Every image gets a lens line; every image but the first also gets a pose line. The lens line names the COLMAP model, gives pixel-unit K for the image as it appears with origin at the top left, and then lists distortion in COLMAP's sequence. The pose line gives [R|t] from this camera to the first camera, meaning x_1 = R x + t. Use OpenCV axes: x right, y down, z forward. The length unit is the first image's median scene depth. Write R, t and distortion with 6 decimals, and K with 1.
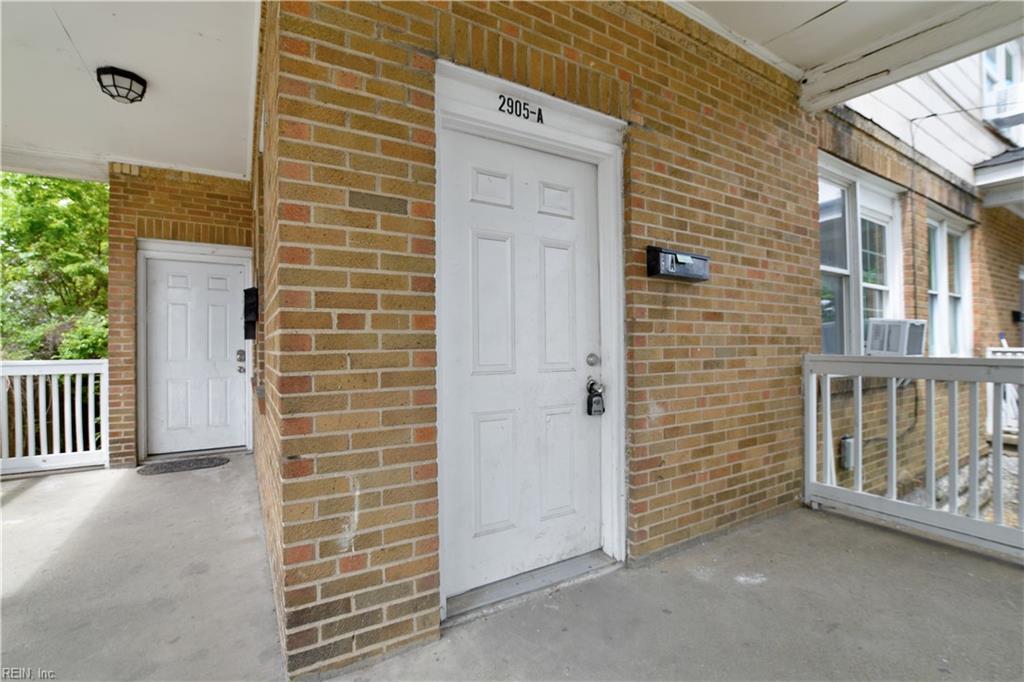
lens RADIAL K [[446.7, 0, 512.8], [0, 446.7, 342.2], [0, 0, 1]] dist [0.000899, 0.000102]
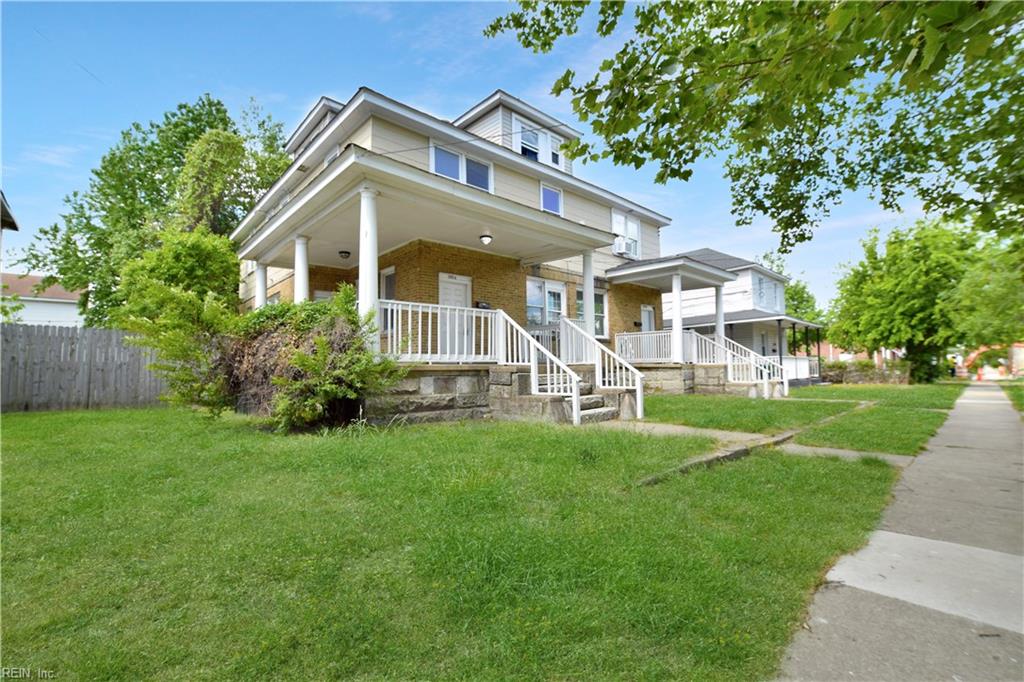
lens RADIAL K [[449.4, 0, 511.6], [0, 449.4, 340.7], [0, 0, 1]] dist [-0.000004, 0.000000]
pose [[0.982088, 0.001479, 0.188415, -0.274968], [0.010317, 0.998047, -0.061612, 0.557019], [-0.188138, 0.062452, 0.980155, -4.088105]]
